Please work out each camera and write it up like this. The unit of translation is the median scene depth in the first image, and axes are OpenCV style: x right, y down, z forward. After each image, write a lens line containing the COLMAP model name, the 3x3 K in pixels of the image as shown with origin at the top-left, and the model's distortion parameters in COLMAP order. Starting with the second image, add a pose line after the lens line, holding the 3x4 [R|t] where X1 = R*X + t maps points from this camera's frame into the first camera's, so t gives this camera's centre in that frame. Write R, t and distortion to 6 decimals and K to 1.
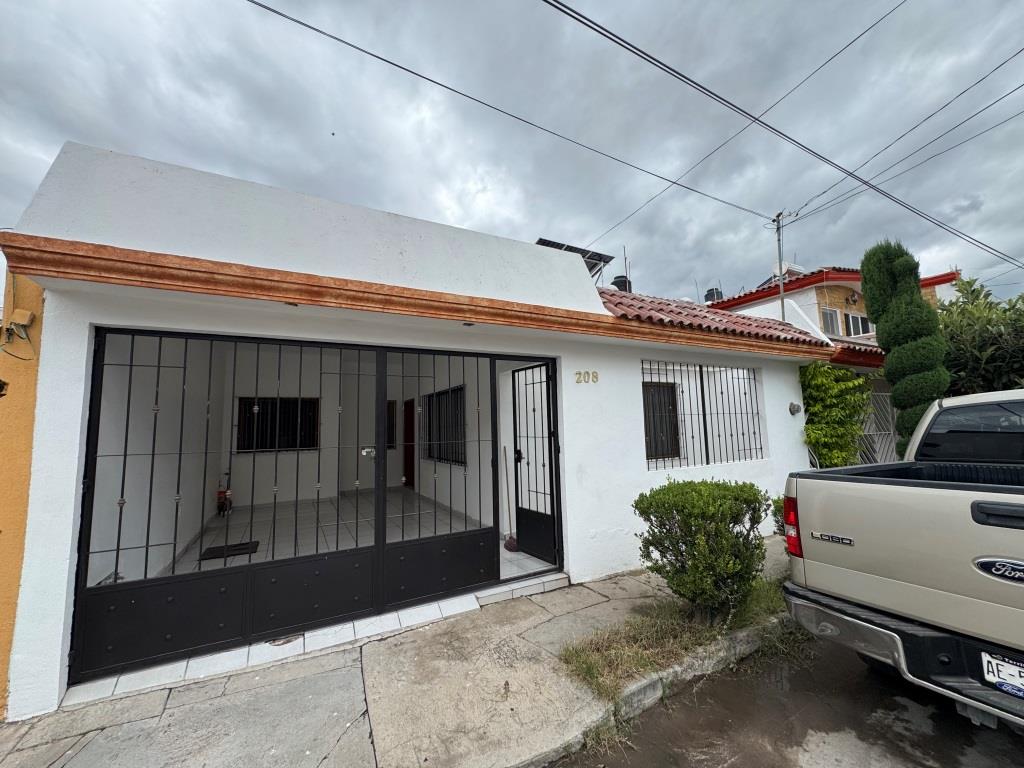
lens RADIAL K [[408.6, 0, 512.0], [0, 408.6, 384.0], [0, 0, 1]] dist [-0.001743, -0.000048]
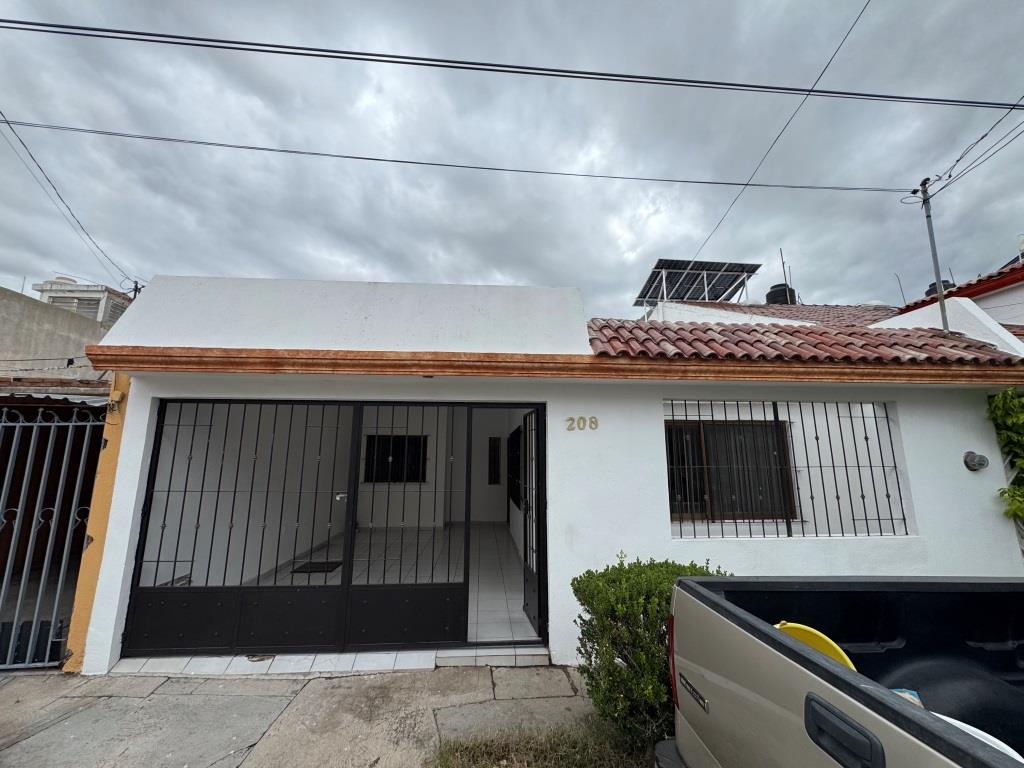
lens RADIAL K [[408.6, 0, 512.0], [0, 408.6, 384.0], [0, 0, 1]] dist [-0.001743, -0.000048]
pose [[0.908835, -0.046347, -0.414573, 0.557485], [0.016863, 0.997078, -0.074499, -0.051660], [0.416815, 0.060716, 0.906961, 0.169826]]
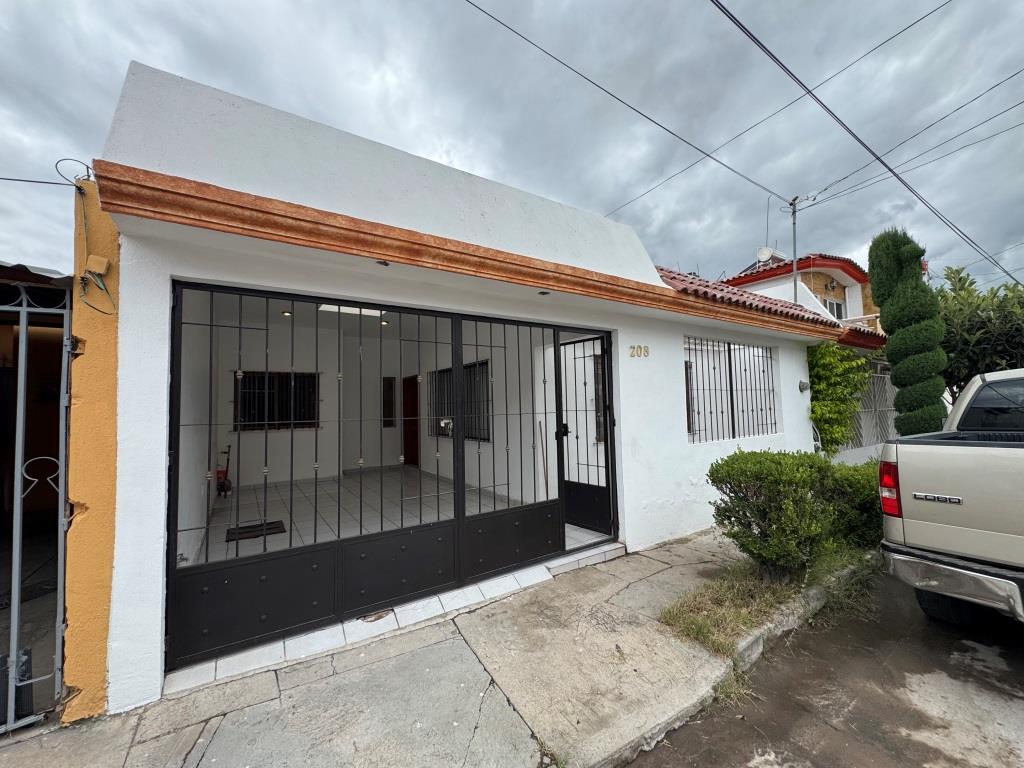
lens RADIAL K [[408.6, 0, 512.0], [0, 408.6, 384.0], [0, 0, 1]] dist [-0.001743, -0.000048]
pose [[0.995886, 0.007461, 0.090302, -0.292438], [-0.011575, 0.998914, 0.045121, 0.029294], [-0.089867, -0.045980, 0.994892, 0.033575]]
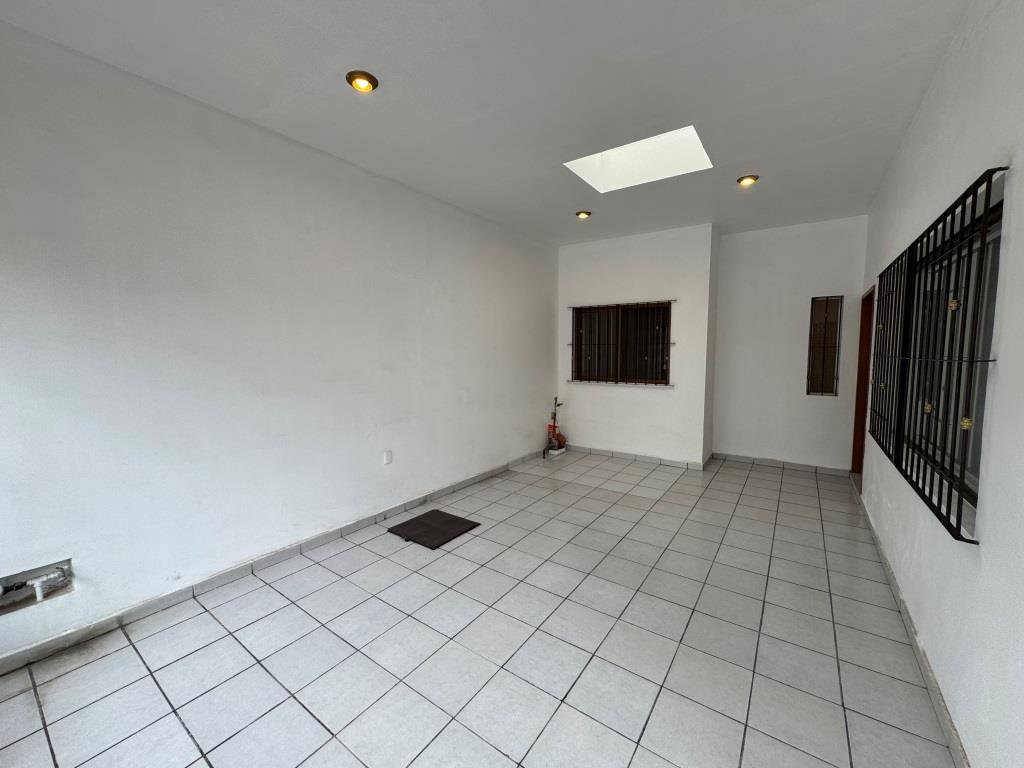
lens RADIAL K [[408.6, 0, 512.0], [0, 408.6, 384.0], [0, 0, 1]] dist [-0.001743, -0.000048]
pose [[0.436655, 0.104938, -0.893488, -0.041472], [0.086234, 0.983718, 0.157678, 0.101243], [0.895487, -0.145900, 0.420496, 1.322614]]
